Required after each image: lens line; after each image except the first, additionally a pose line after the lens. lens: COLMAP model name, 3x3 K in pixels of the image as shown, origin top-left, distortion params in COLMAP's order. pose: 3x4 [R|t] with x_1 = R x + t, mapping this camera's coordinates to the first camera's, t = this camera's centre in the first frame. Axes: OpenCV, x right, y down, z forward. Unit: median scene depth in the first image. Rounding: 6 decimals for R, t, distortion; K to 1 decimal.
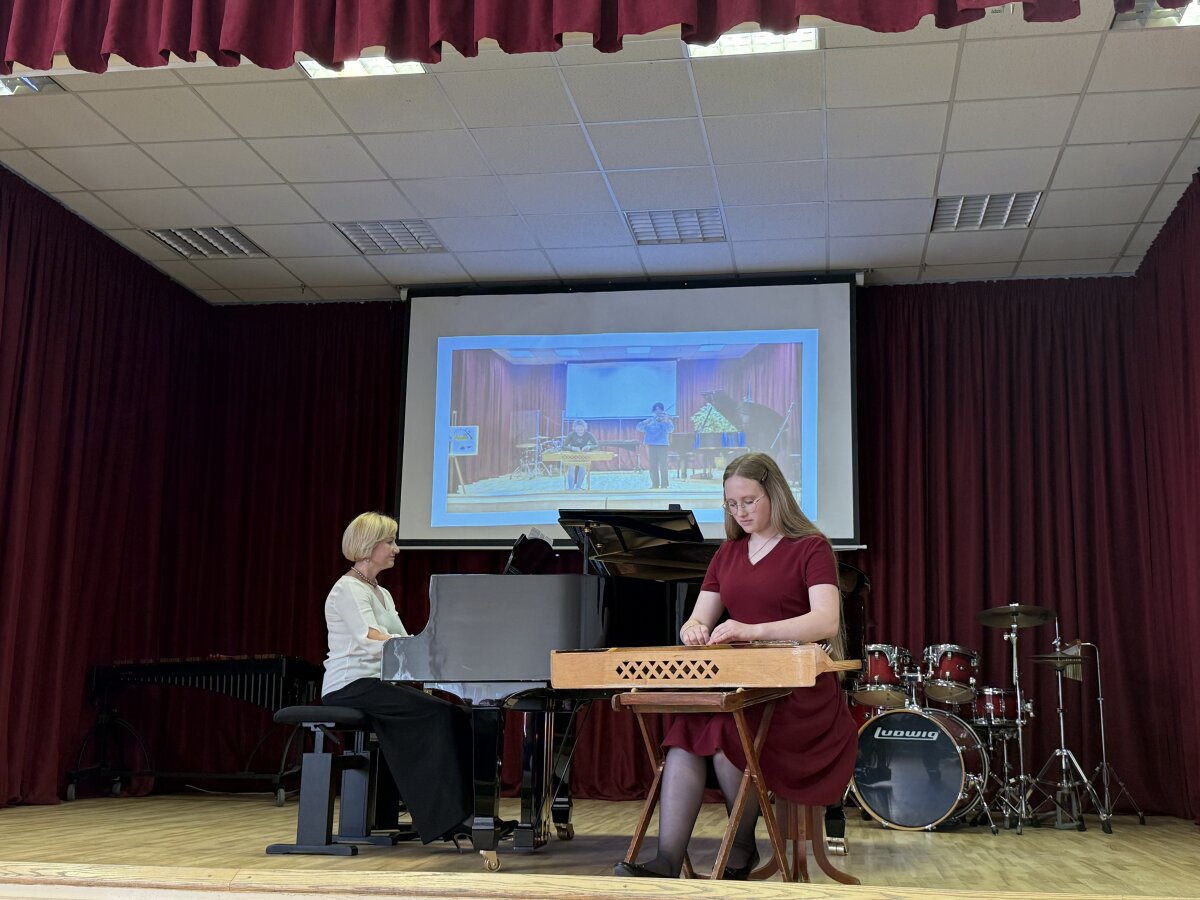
lens RADIAL K [[1376.0, 0, 604.2], [0, 1376.0, 449.8], [0, 0, 1]] dist [0.199911, -0.500407]
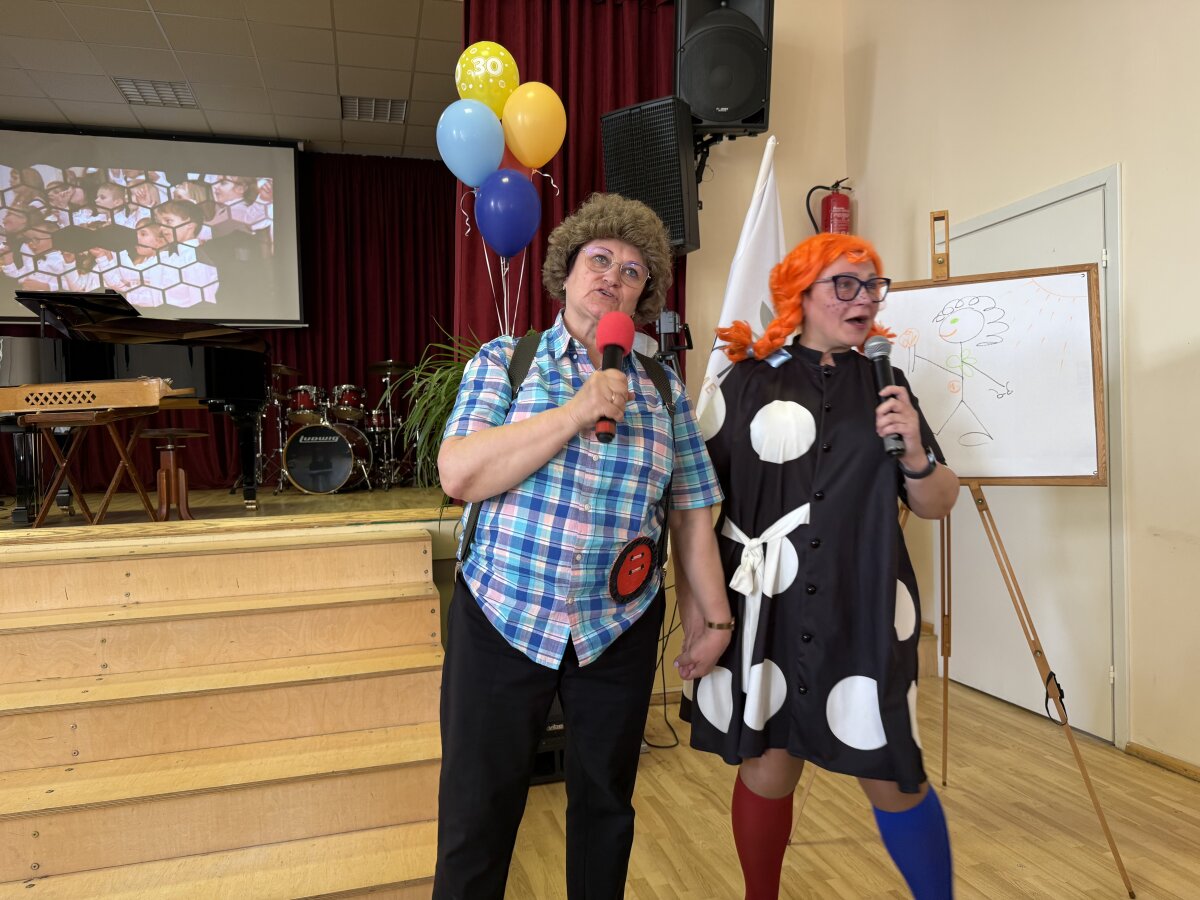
lens RADIAL K [[849.4, 0, 602.0], [0, 849.4, 450.4], [0, 0, 1]] dist [0.124659, -0.184826]
pose [[0.905579, -0.046896, 0.421577, 0.090801], [-0.040670, 0.979692, 0.196342, 0.003473], [-0.422224, -0.194948, 0.885281, -0.047892]]
